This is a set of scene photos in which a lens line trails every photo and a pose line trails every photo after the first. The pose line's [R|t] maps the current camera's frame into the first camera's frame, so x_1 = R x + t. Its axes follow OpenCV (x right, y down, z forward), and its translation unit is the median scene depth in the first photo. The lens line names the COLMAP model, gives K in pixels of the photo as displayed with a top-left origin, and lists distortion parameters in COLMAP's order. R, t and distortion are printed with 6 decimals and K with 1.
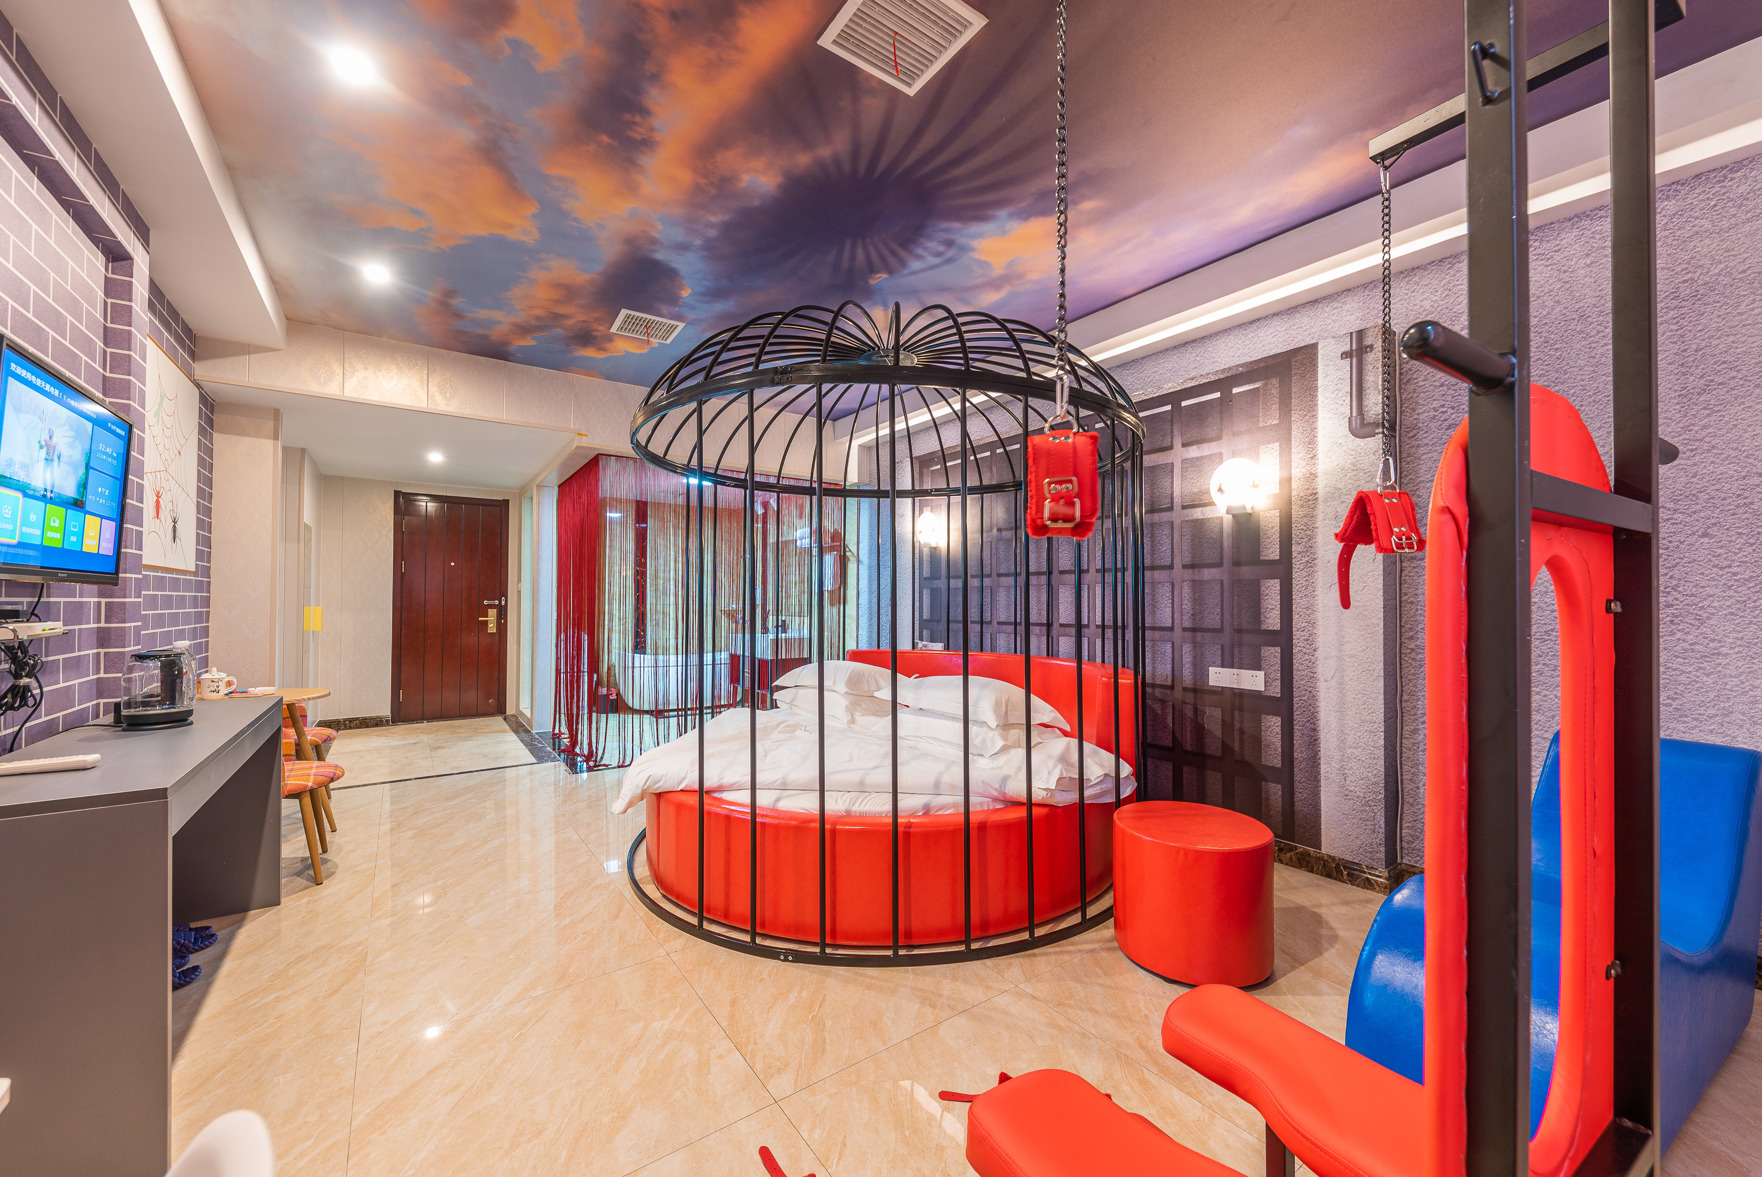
lens RADIAL K [[664.6, 0, 881.7], [0, 664.6, 591.8], [0, 0, 1]] dist [0.013463, -0.000064]
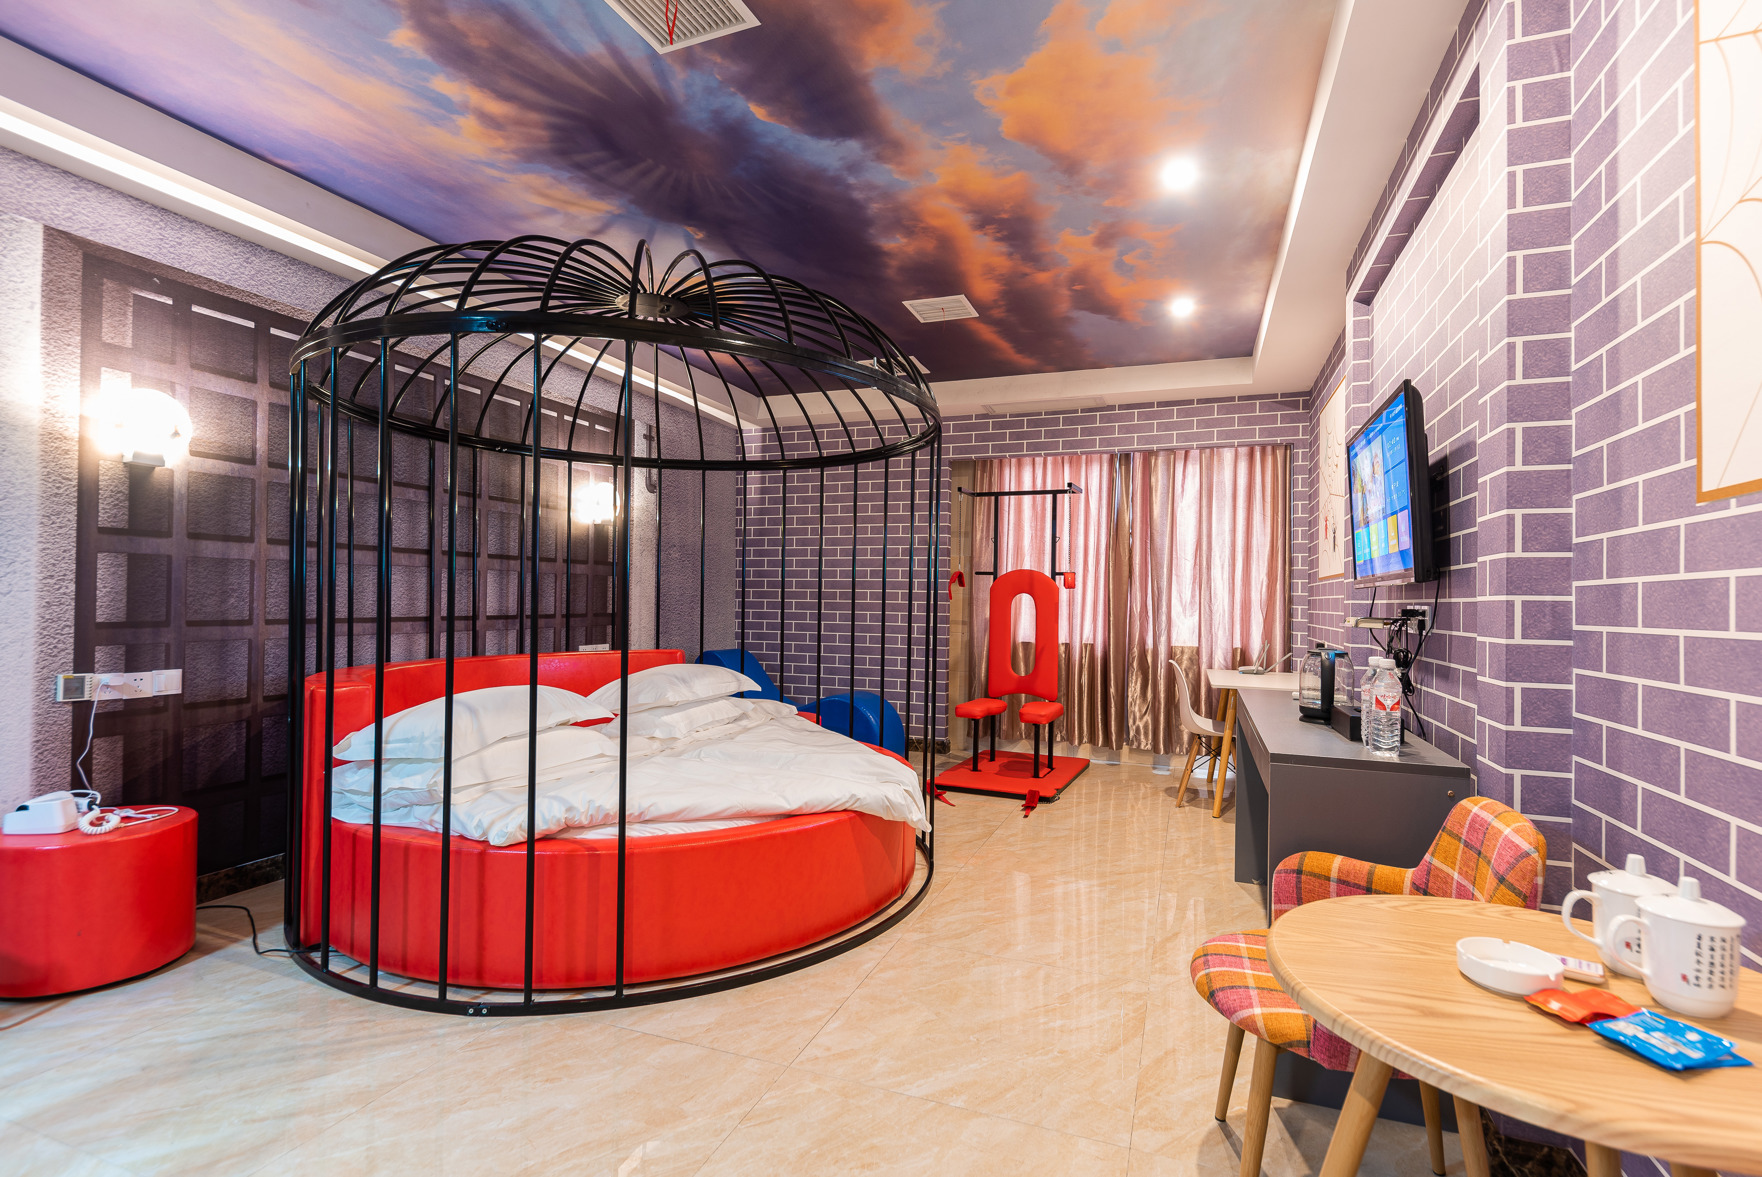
lens RADIAL K [[831.1, 0, 877.7], [0, 831.1, 594.6], [0, 0, 1]] dist [0.001699, -0.000015]
pose [[-0.551334, -0.004414, 0.834273, -1.075804], [-0.026355, 0.999579, -0.012129, 0.023968], [-0.833868, -0.028675, -0.551218, 1.396016]]
